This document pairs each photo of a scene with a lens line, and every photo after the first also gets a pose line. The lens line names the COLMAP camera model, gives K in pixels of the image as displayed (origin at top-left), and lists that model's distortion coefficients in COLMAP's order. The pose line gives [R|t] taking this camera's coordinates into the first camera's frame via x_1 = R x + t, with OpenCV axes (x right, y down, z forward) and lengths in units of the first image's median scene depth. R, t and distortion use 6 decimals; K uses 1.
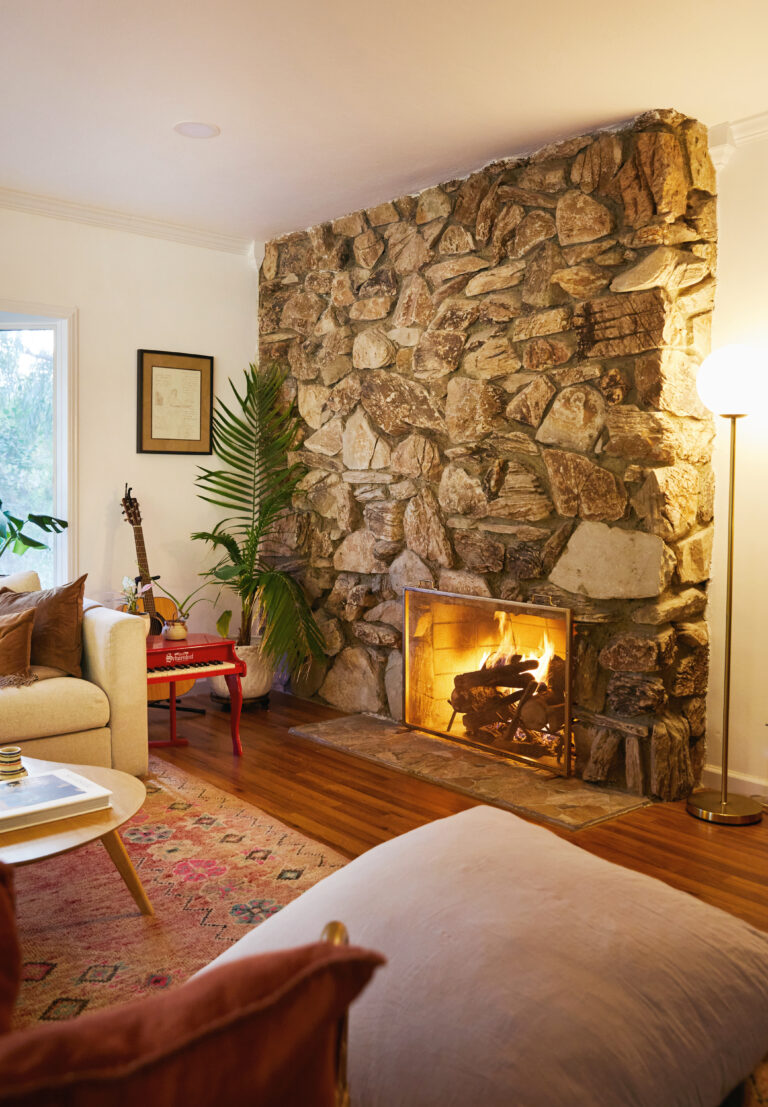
lens RADIAL K [[917.7, 0, 383.7], [0, 917.7, 552.2], [0, 0, 1]] dist [-0.029335, 0.024525]
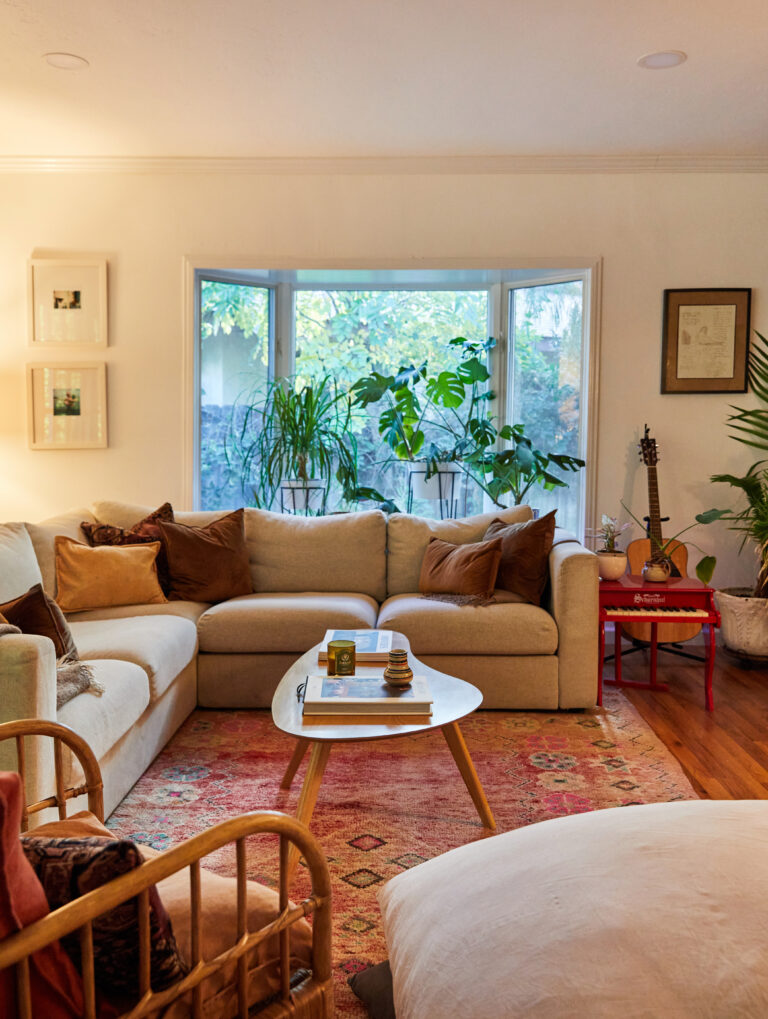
lens RADIAL K [[910.8, 0, 380.8], [0, 910.8, 487.3], [0, 0, 1]] dist [0.019646, -0.002117]
pose [[0.753116, 0.031644, -0.657126, 0.228447], [-0.038345, 0.999256, 0.004172, 0.001671], [0.656769, 0.022055, 0.753769, 0.075471]]
